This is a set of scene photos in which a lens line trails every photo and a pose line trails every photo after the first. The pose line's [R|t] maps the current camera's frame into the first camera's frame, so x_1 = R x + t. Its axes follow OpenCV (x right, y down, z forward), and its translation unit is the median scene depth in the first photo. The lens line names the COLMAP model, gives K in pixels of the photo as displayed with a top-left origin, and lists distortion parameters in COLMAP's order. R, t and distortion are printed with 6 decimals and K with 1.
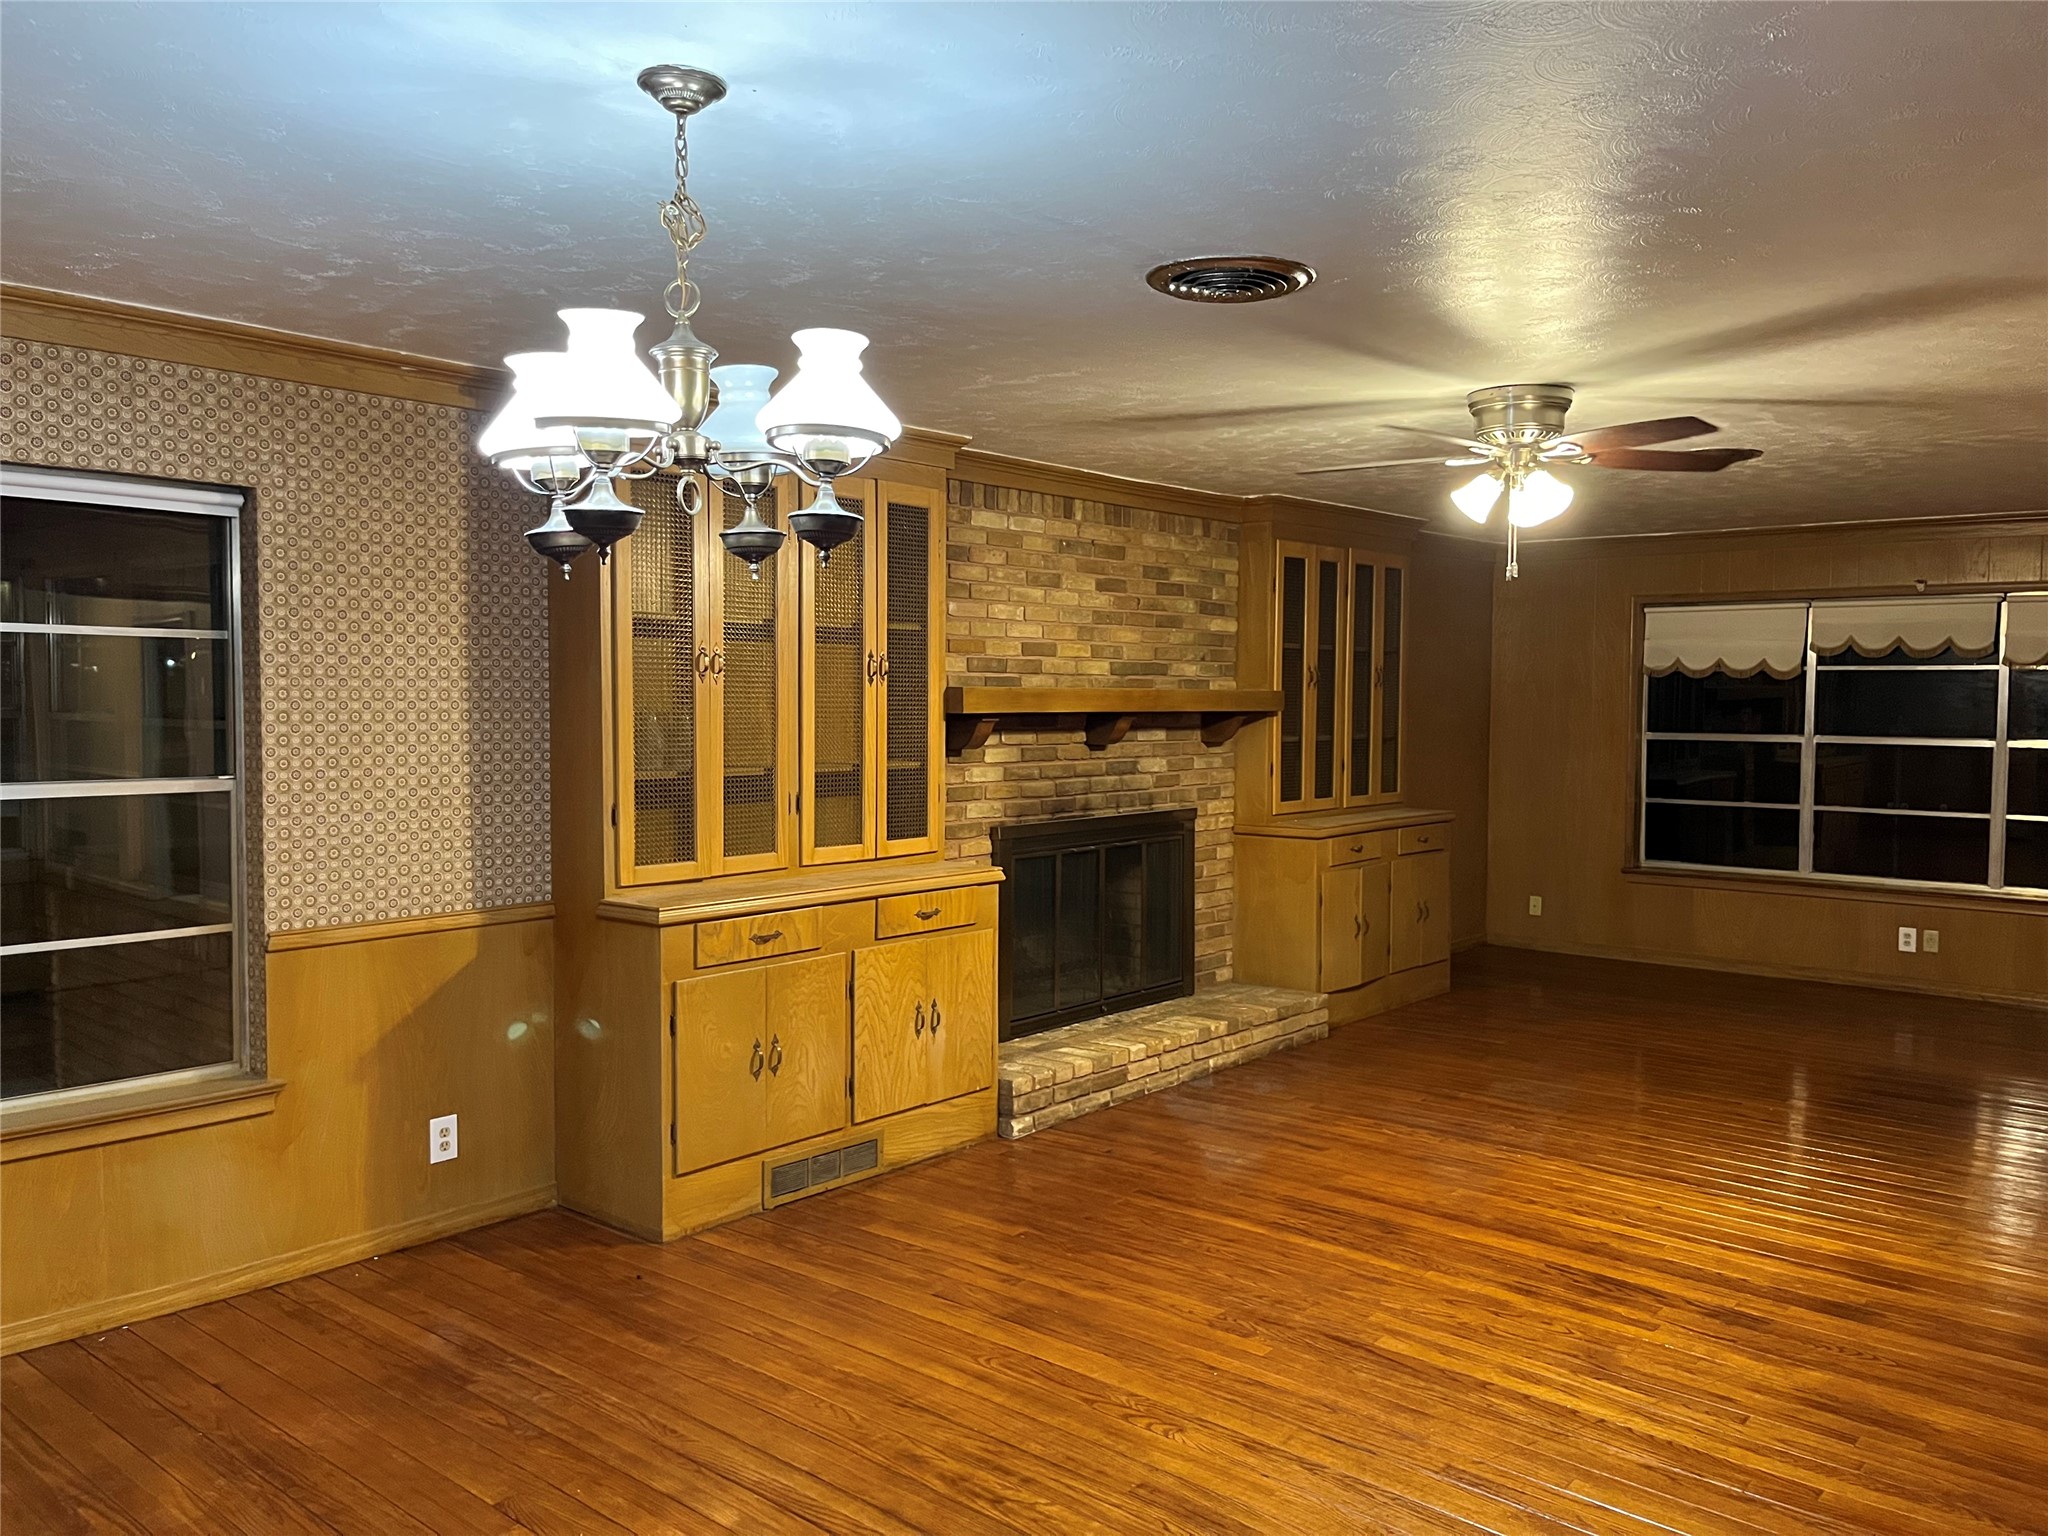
lens RADIAL K [[1550.0, 0, 1022.8], [0, 1550.0, 759.7], [0, 0, 1]] dist [0.064228, -0.081108]
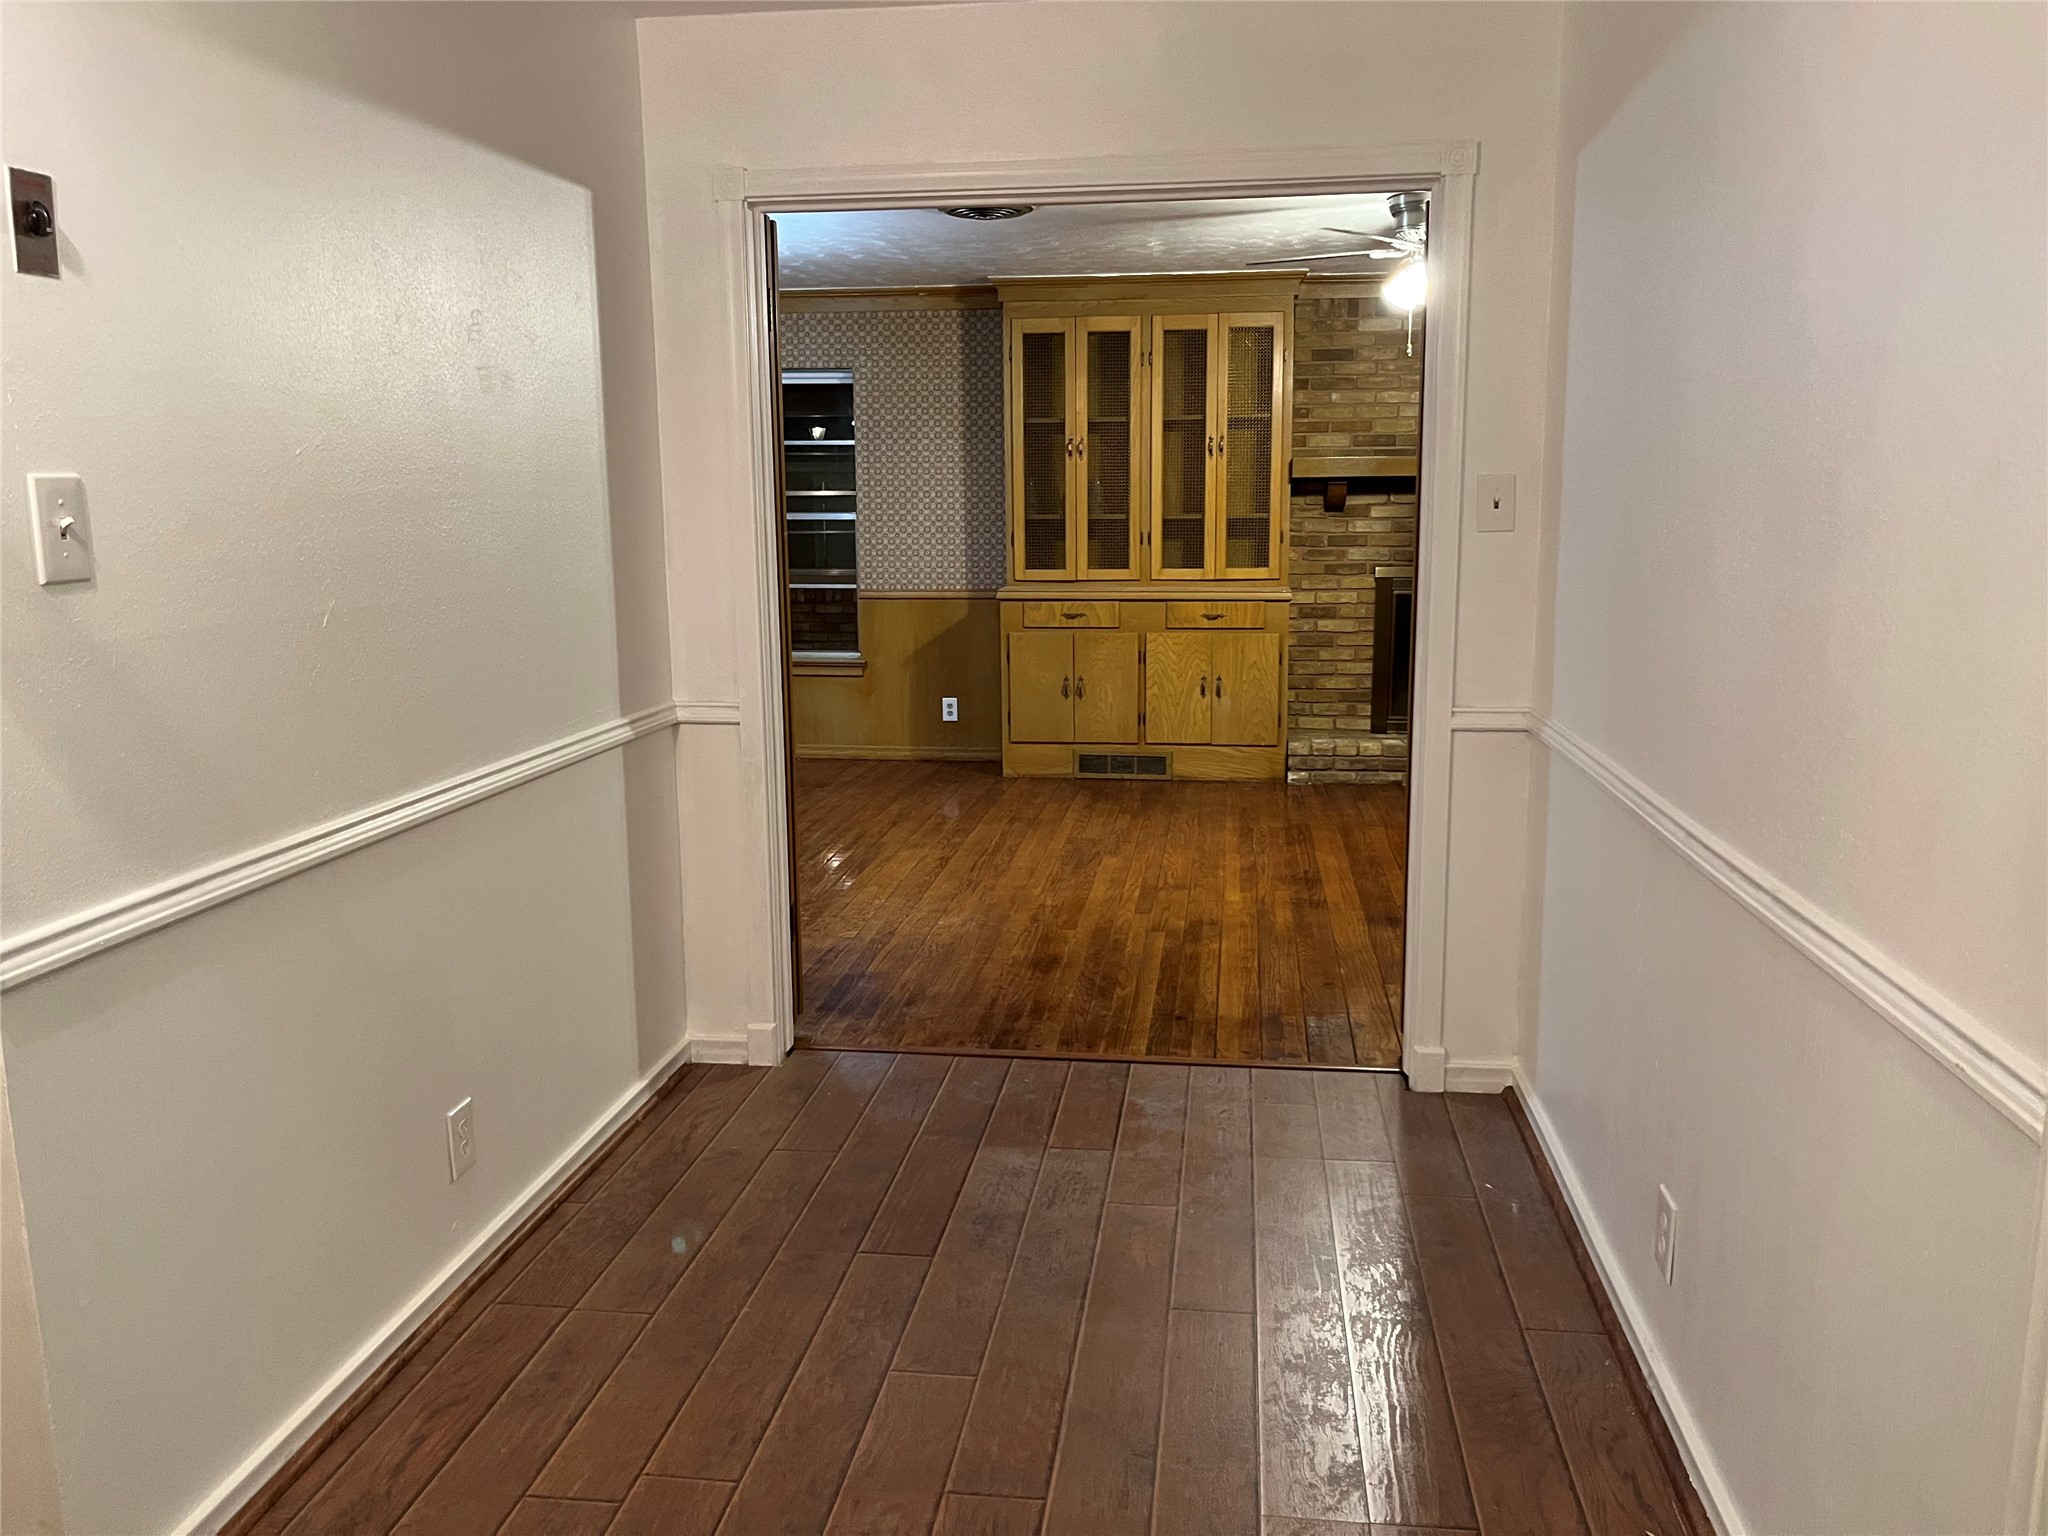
lens RADIAL K [[1550.0, 0, 1025.9], [0, 1550.0, 765.6], [0, 0, 1]] dist [0.064228, -0.081108]
pose [[0.556006, 0.133962, -0.820312, 1.002559], [-0.024912, 0.989169, 0.144652, 0.028847], [0.830805, -0.059991, 0.553321, 0.025408]]
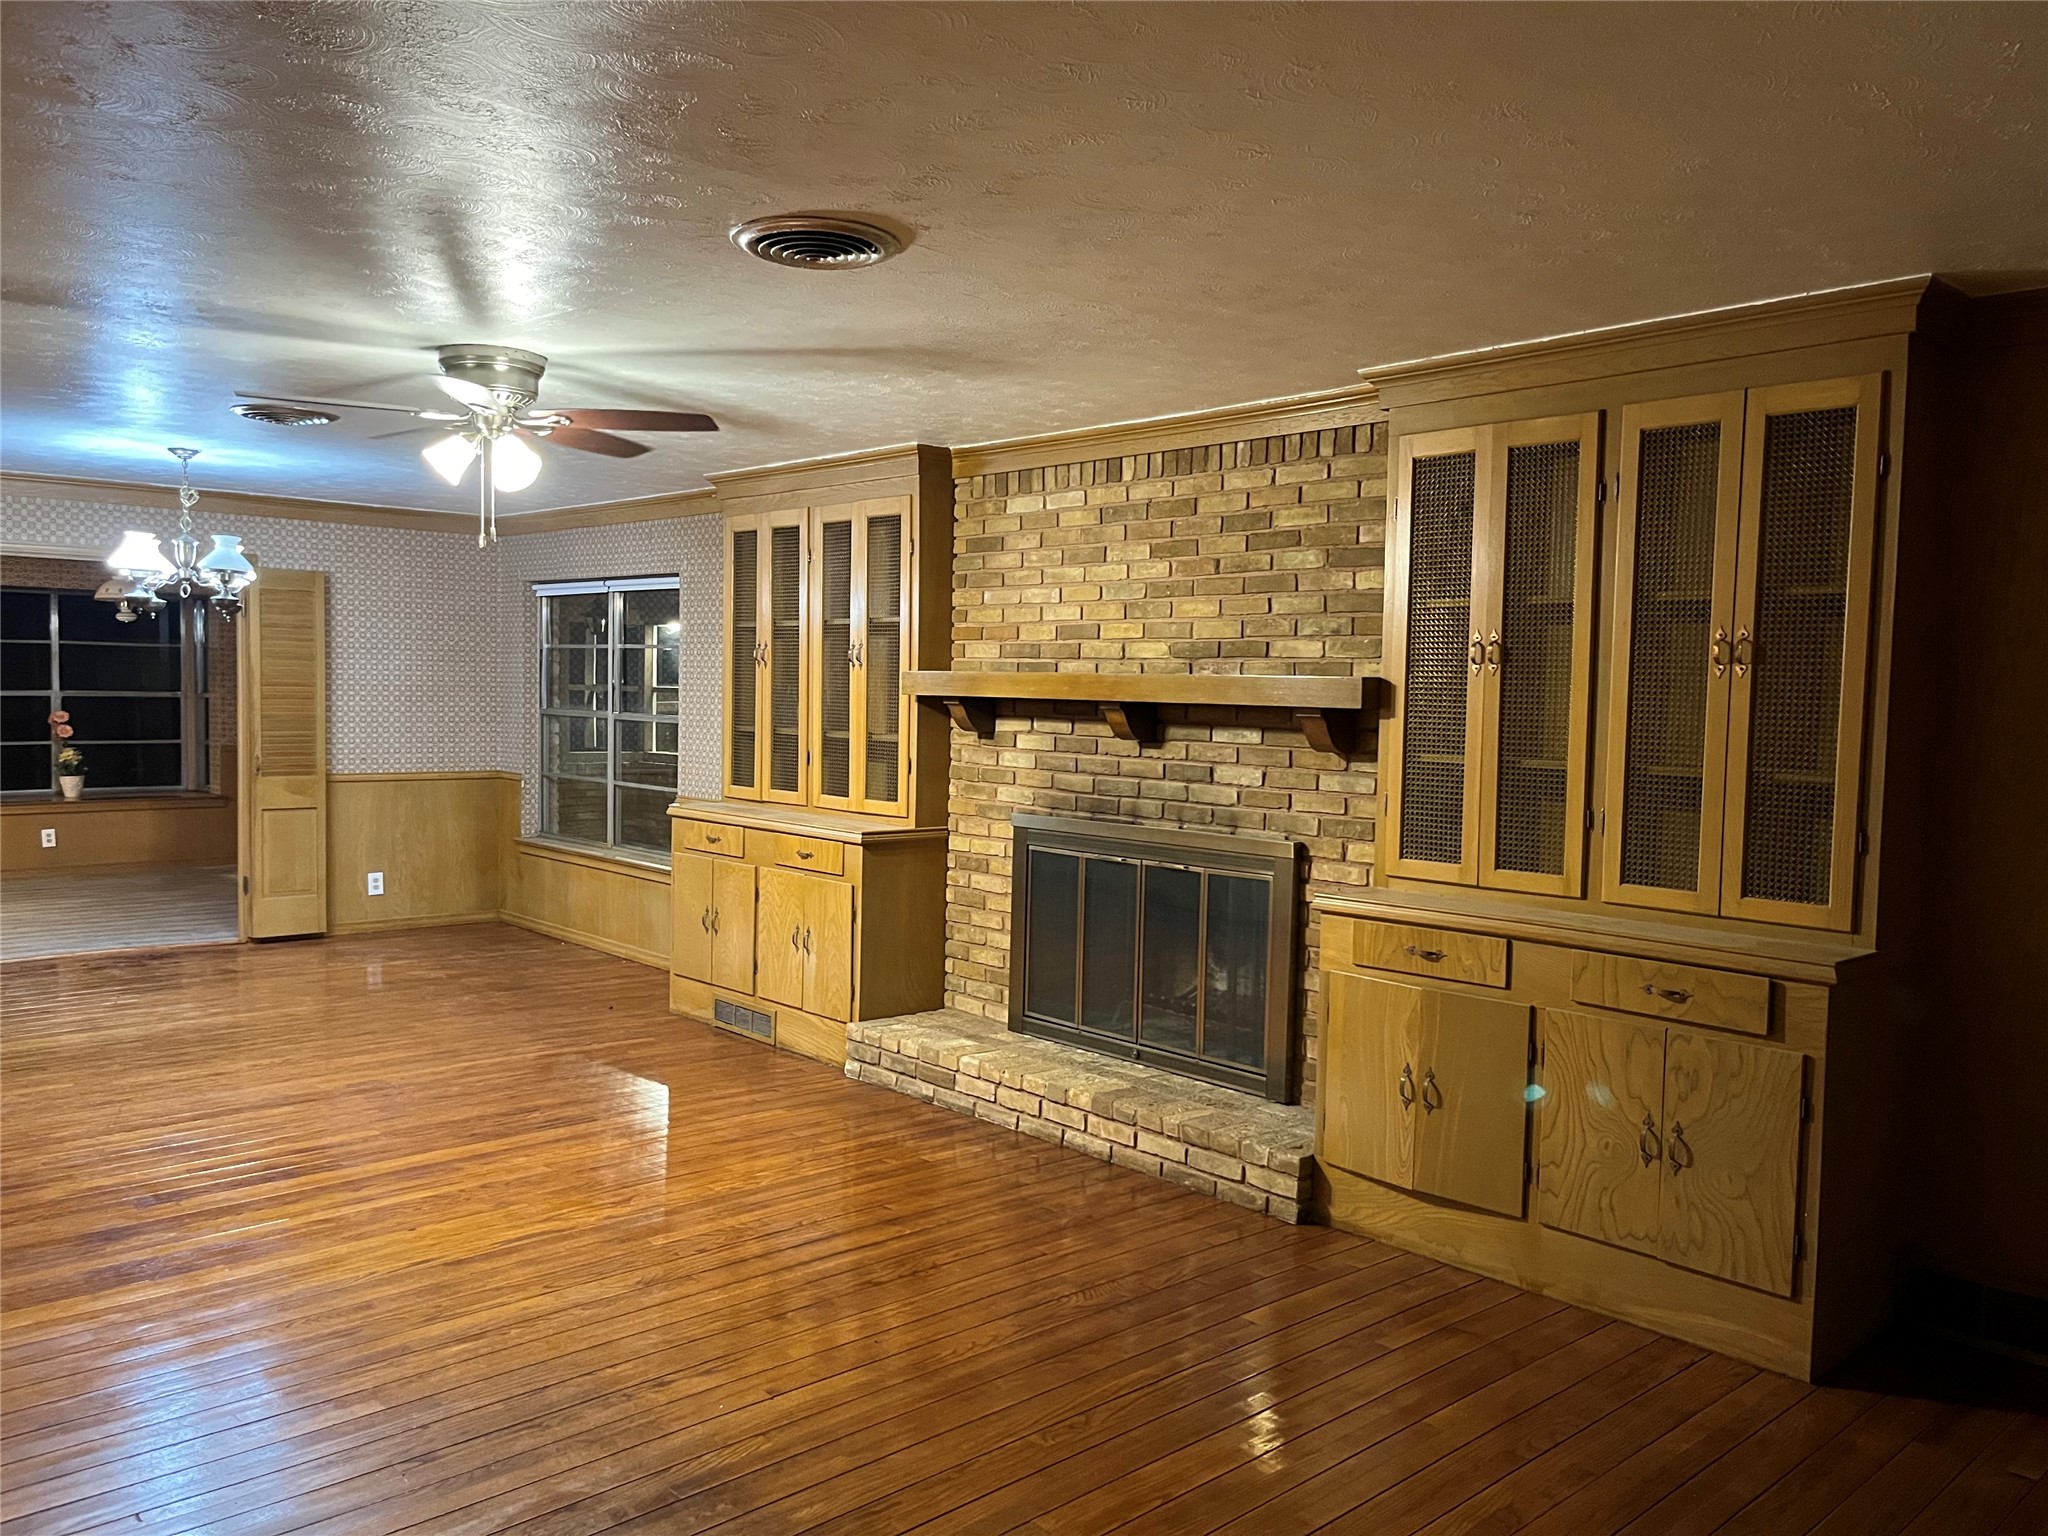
lens RADIAL K [[1550.0, 0, 1009.8], [0, 1550.0, 770.5], [0, 0, 1]] dist [0.064228, -0.081108]
pose [[-0.116581, 0.049515, -0.991946, 1.064476], [-0.062041, 0.996443, 0.057031, -0.044394], [0.991242, 0.068190, -0.113094, 1.215059]]
